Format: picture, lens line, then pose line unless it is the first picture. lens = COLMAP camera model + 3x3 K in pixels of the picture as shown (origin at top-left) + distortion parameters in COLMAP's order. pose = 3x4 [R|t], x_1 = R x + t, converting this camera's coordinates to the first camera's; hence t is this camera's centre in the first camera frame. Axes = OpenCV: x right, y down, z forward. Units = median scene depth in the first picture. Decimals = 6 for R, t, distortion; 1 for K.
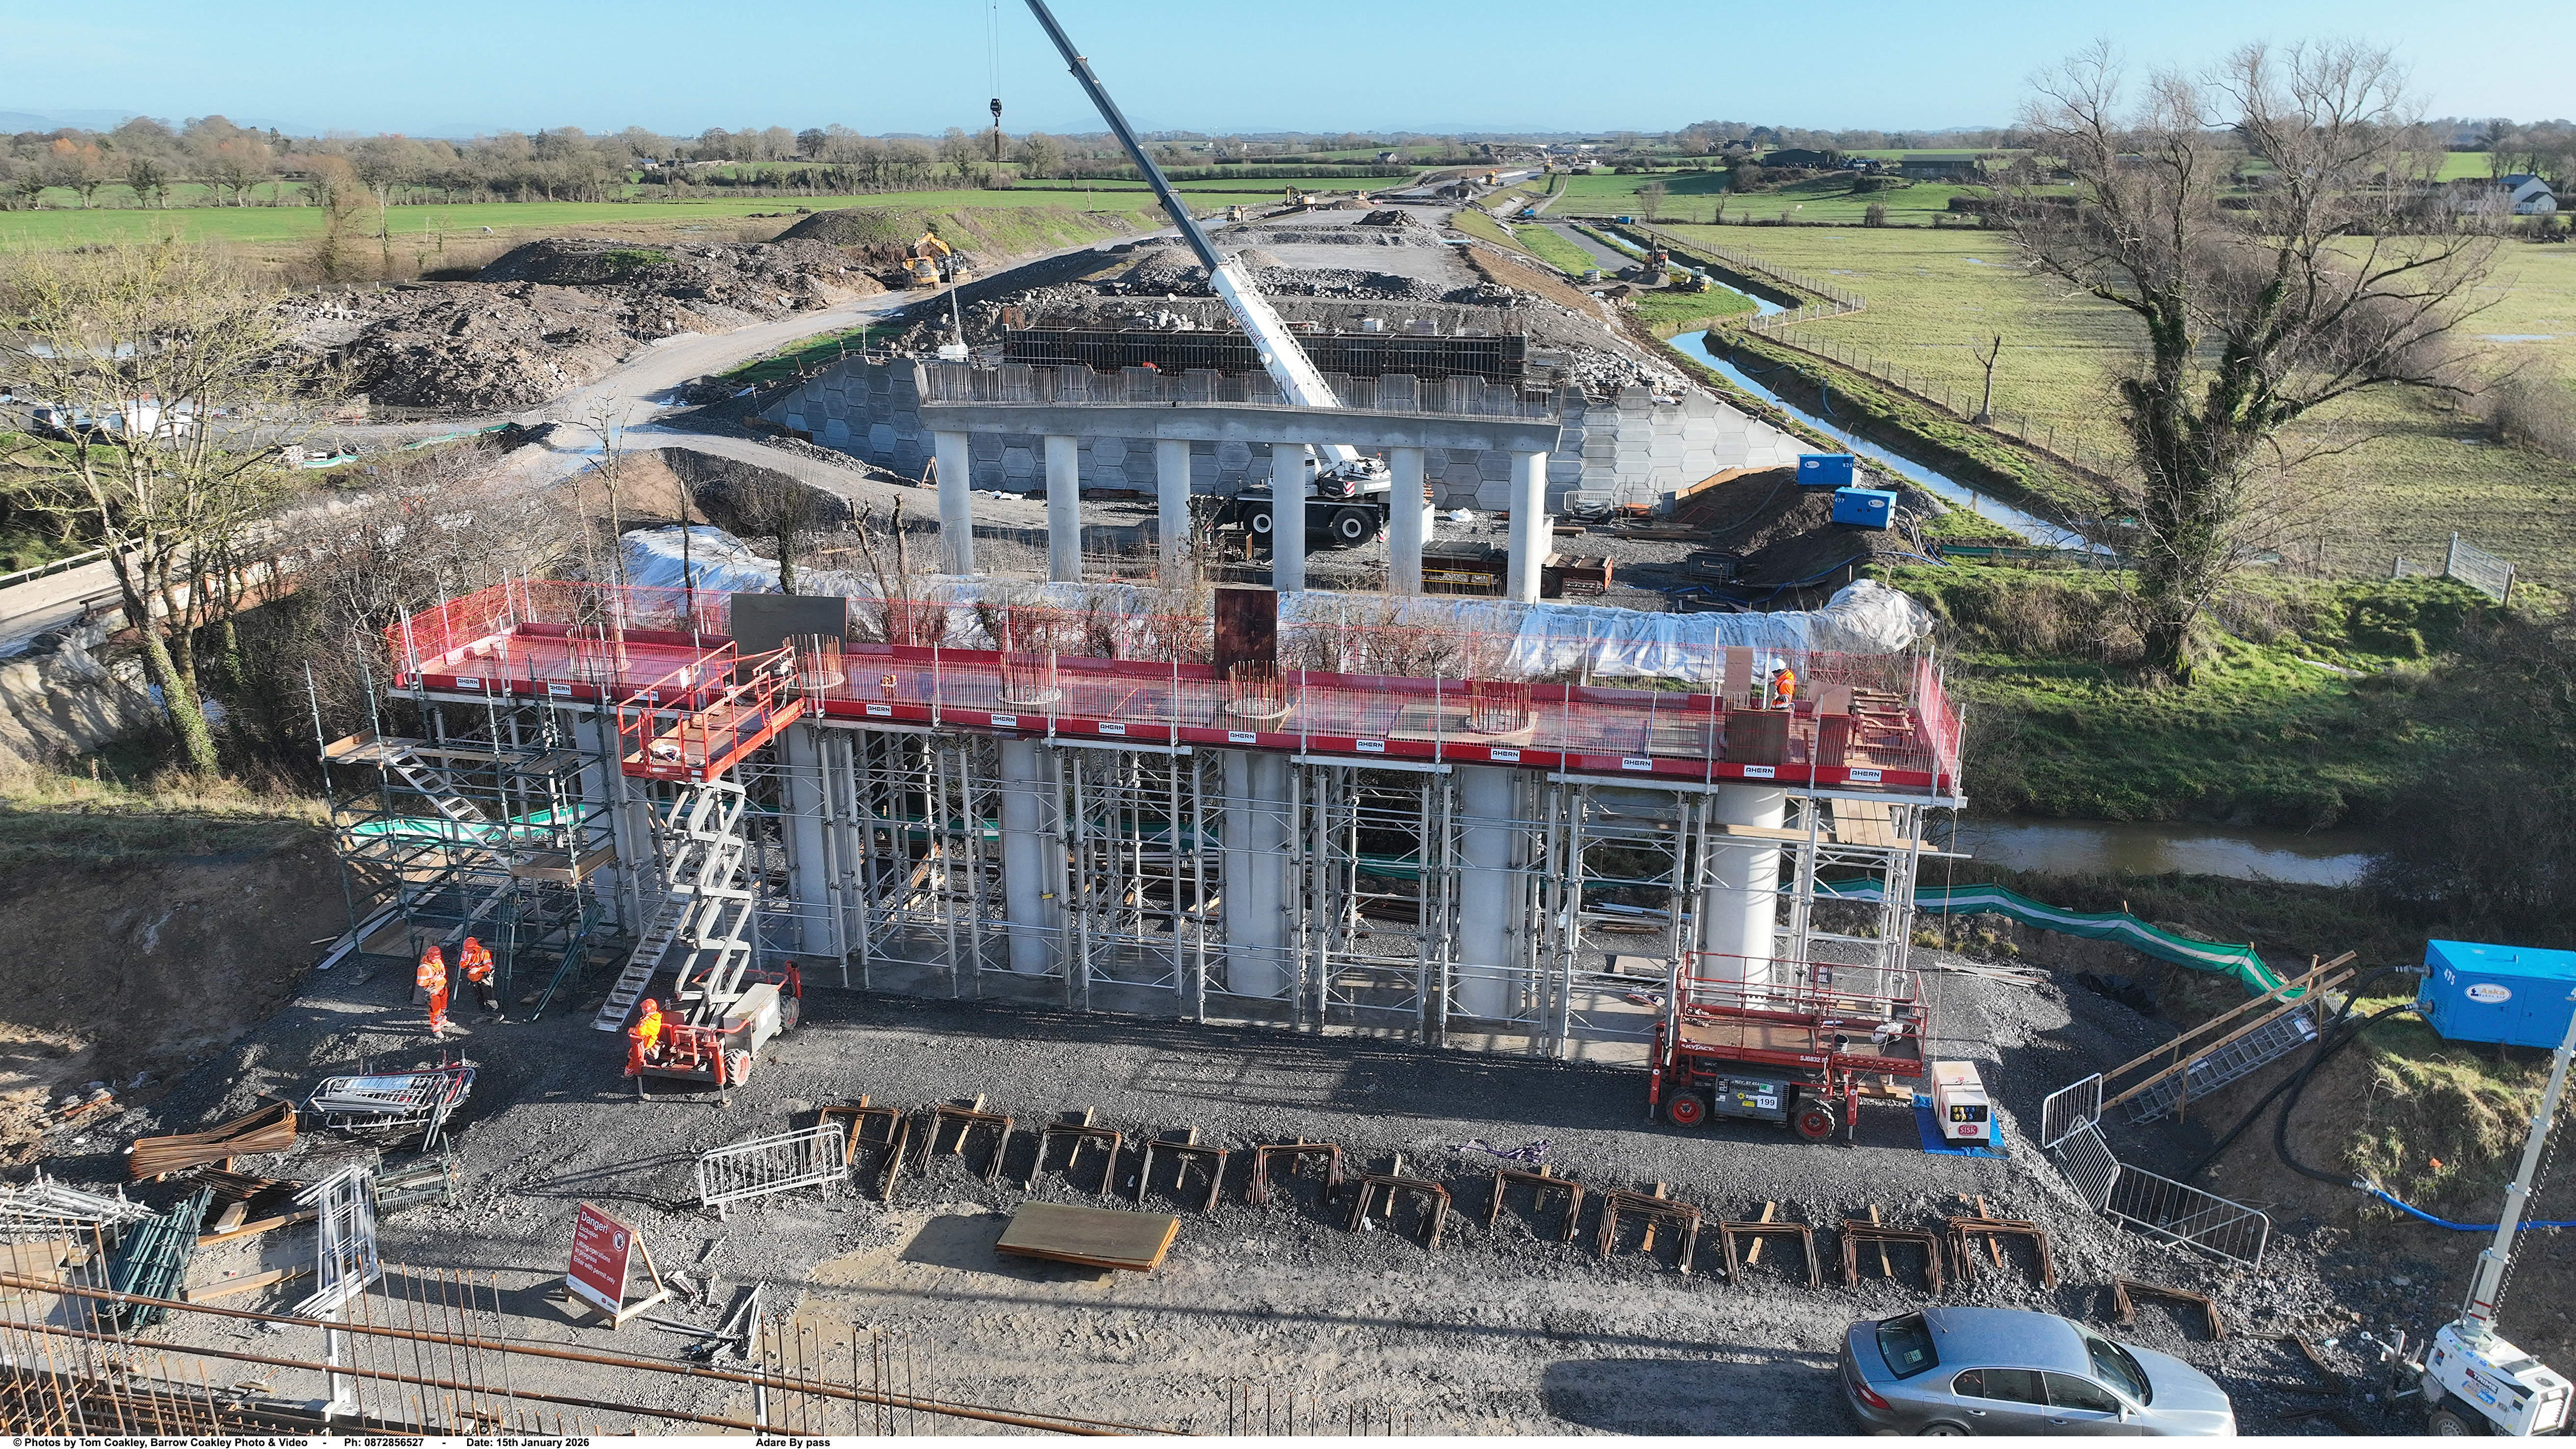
lens RADIAL K [[1808.6, 0, 1288.5], [0, 1808.6, 731.7], [0, 0, 1]] dist [-0.000008, 0.016744]
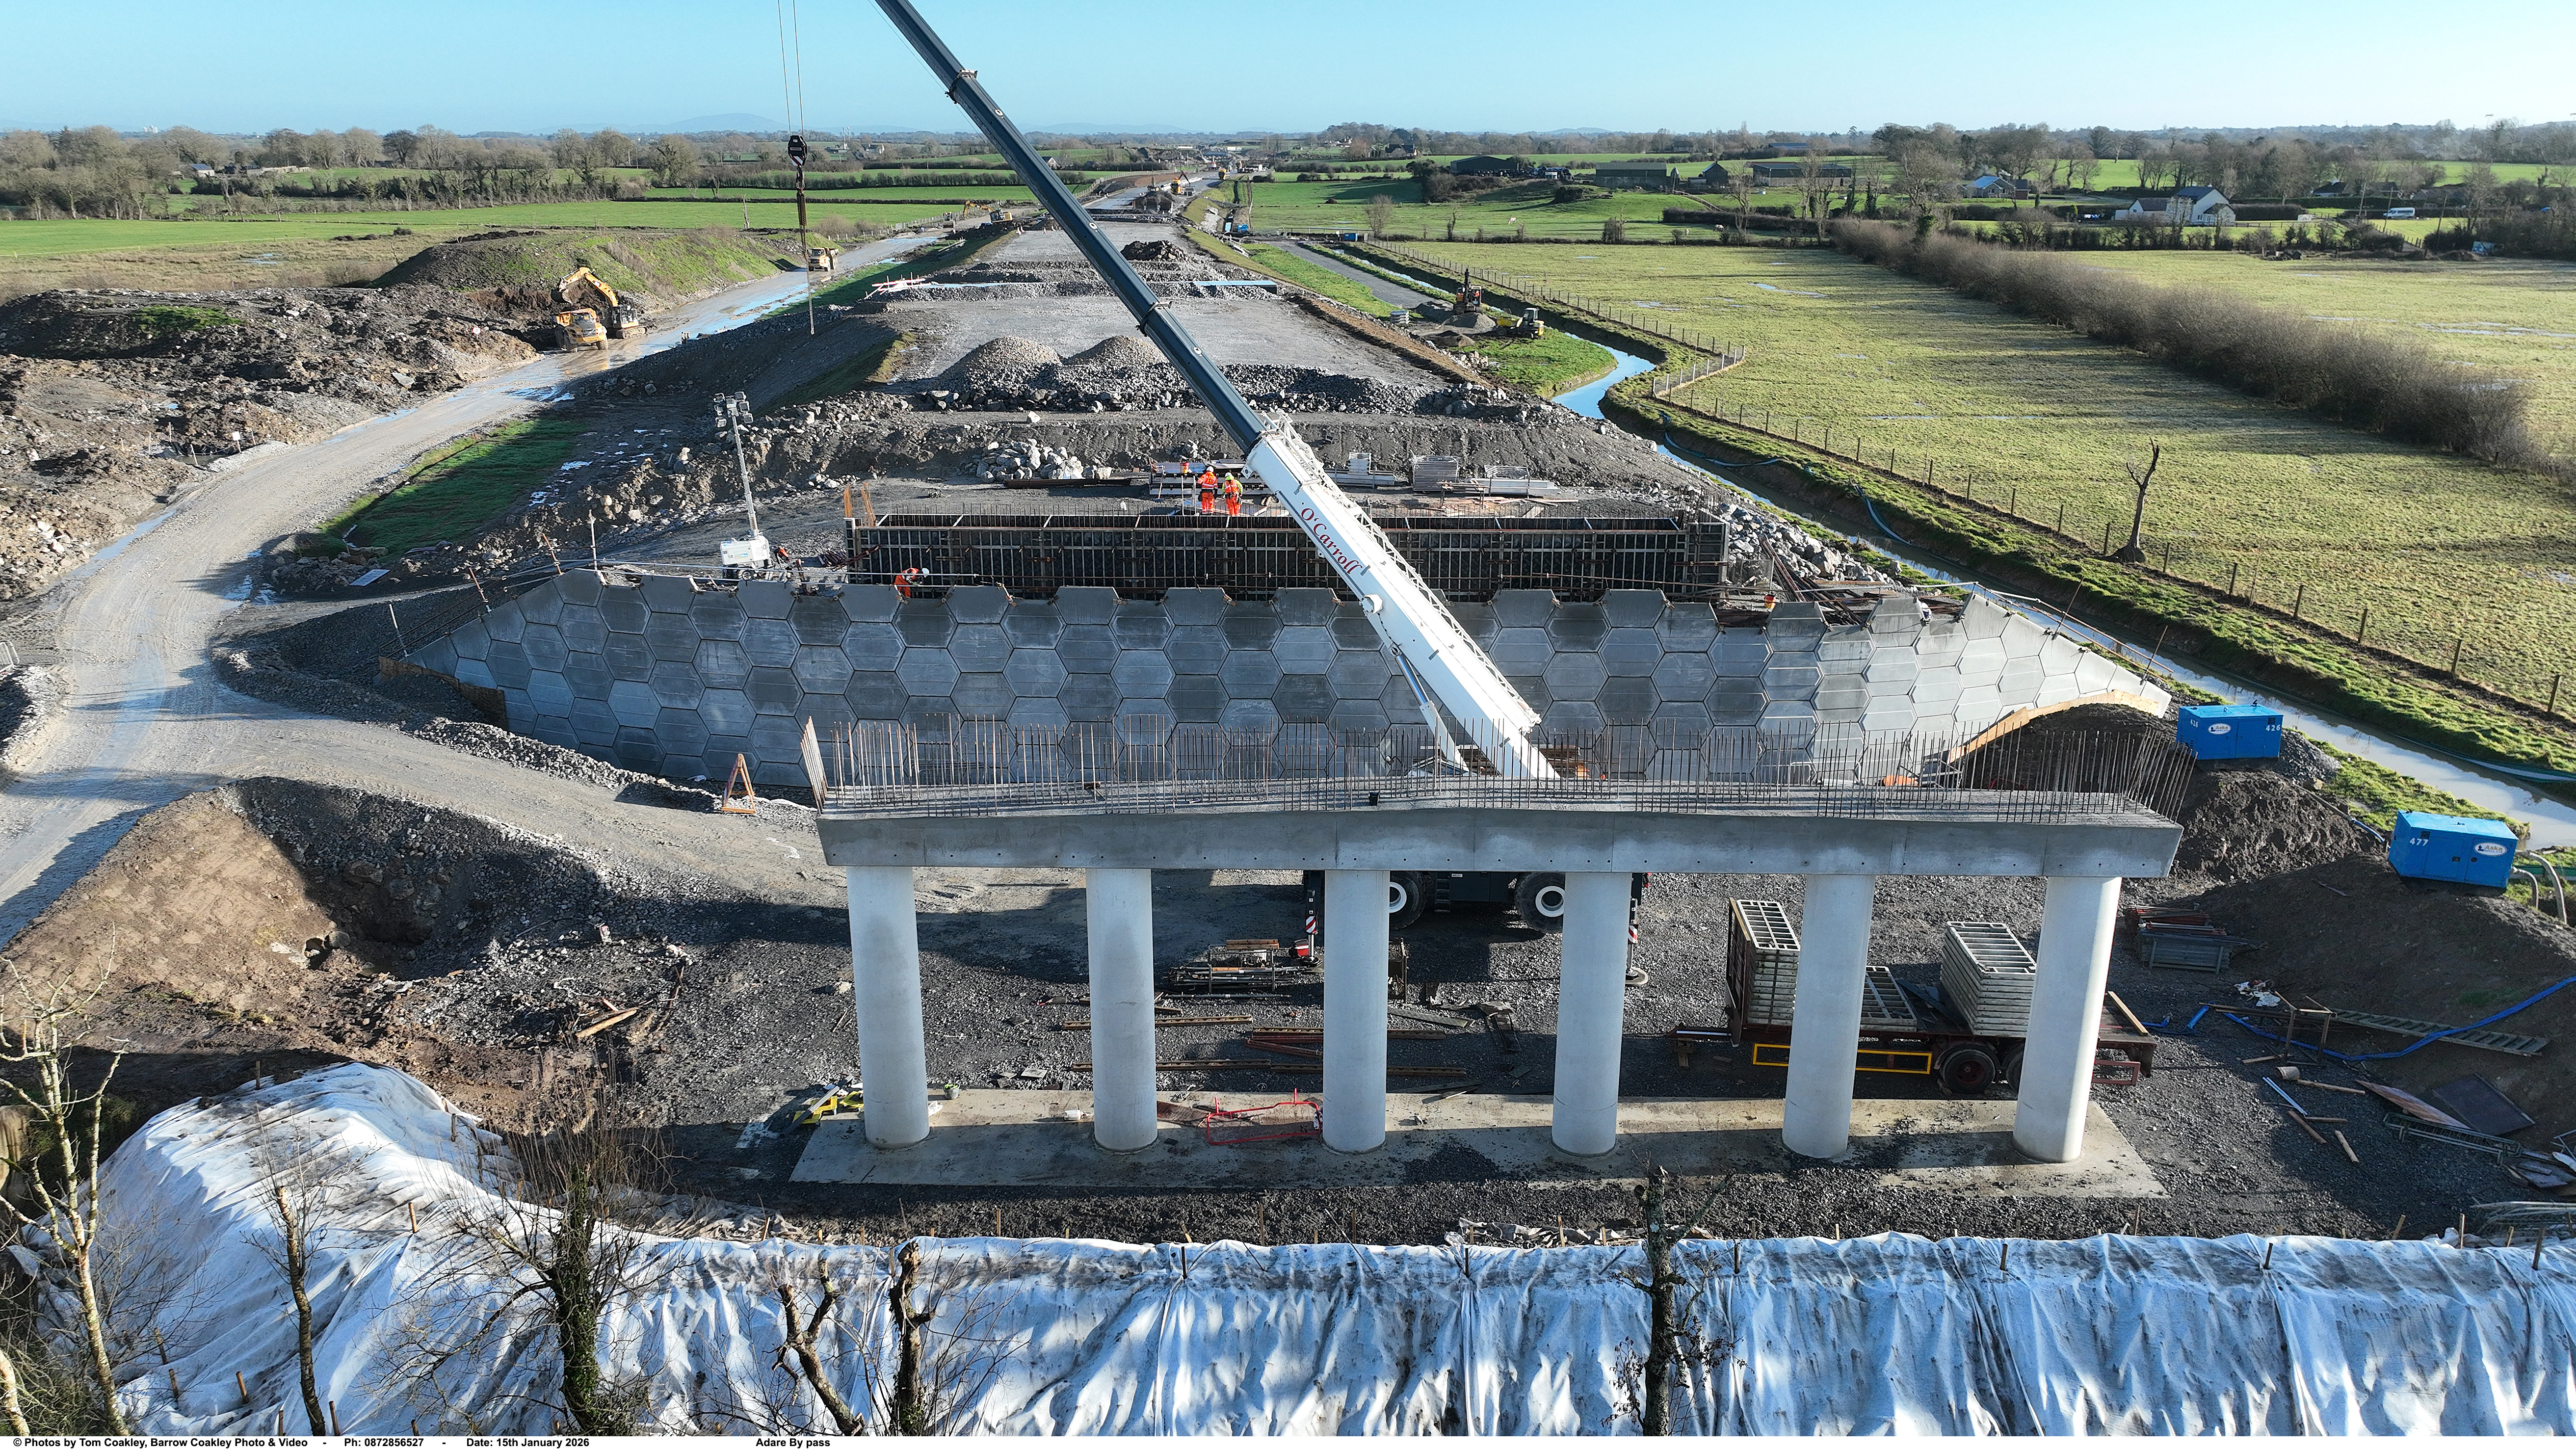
lens RADIAL K [[1812.5, 0, 1288.0], [0, 1812.5, 724.5], [0, 0, 1]] dist [-0.003305, 0.020380]
pose [[0.981506, -0.057632, 0.182551, -0.094748], [0.058378, 0.998294, 0.001290, -0.111233], [-0.182314, 0.009391, 0.983195, 0.288736]]
